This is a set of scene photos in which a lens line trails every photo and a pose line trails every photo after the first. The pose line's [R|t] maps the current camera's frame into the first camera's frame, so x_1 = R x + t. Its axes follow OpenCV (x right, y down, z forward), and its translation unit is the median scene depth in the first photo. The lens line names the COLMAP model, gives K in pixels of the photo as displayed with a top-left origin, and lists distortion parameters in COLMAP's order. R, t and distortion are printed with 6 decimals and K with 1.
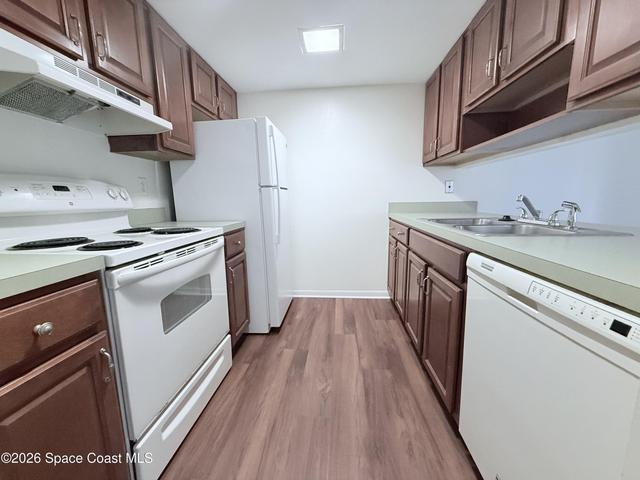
lens RADIAL K [[257.5, 0, 320.0], [0, 257.5, 240.0], [0, 0, 1]] dist [0.000108, -0.000072]
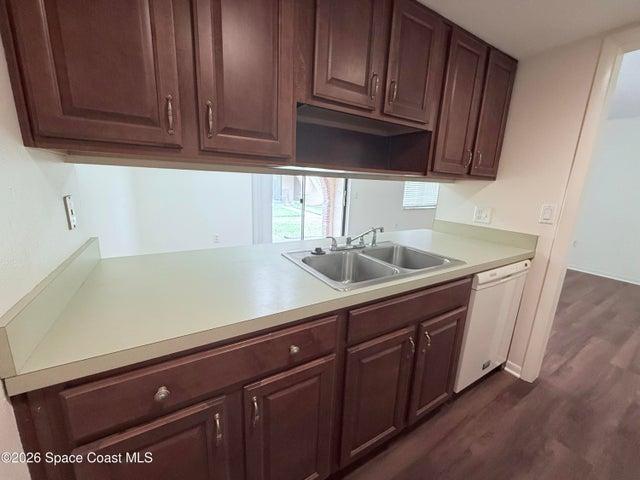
lens RADIAL K [[257.5, 0, 320.0], [0, 257.5, 240.0], [0, 0, 1]] dist [0.000108, -0.000072]
pose [[-0.586690, -0.184172, 0.788591, 0.007656], [0.091204, 0.952573, 0.290323, -0.340414], [-0.804660, 0.242252, -0.542067, 1.330175]]
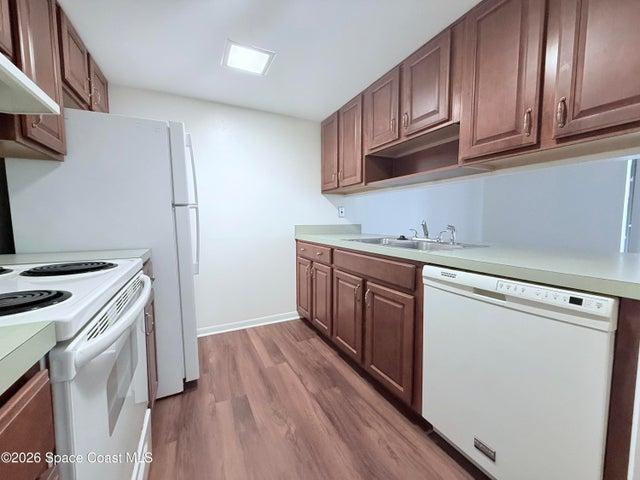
lens RADIAL K [[255.7, 0, 320.0], [0, 255.7, 240.0], [0, 0, 1]] dist [0.000461, -0.000042]
pose [[0.853173, -0.026579, 0.520950, -0.277712], [0.070641, 0.995388, -0.064905, -0.015931], [-0.516822, 0.092176, 0.851116, 0.101858]]
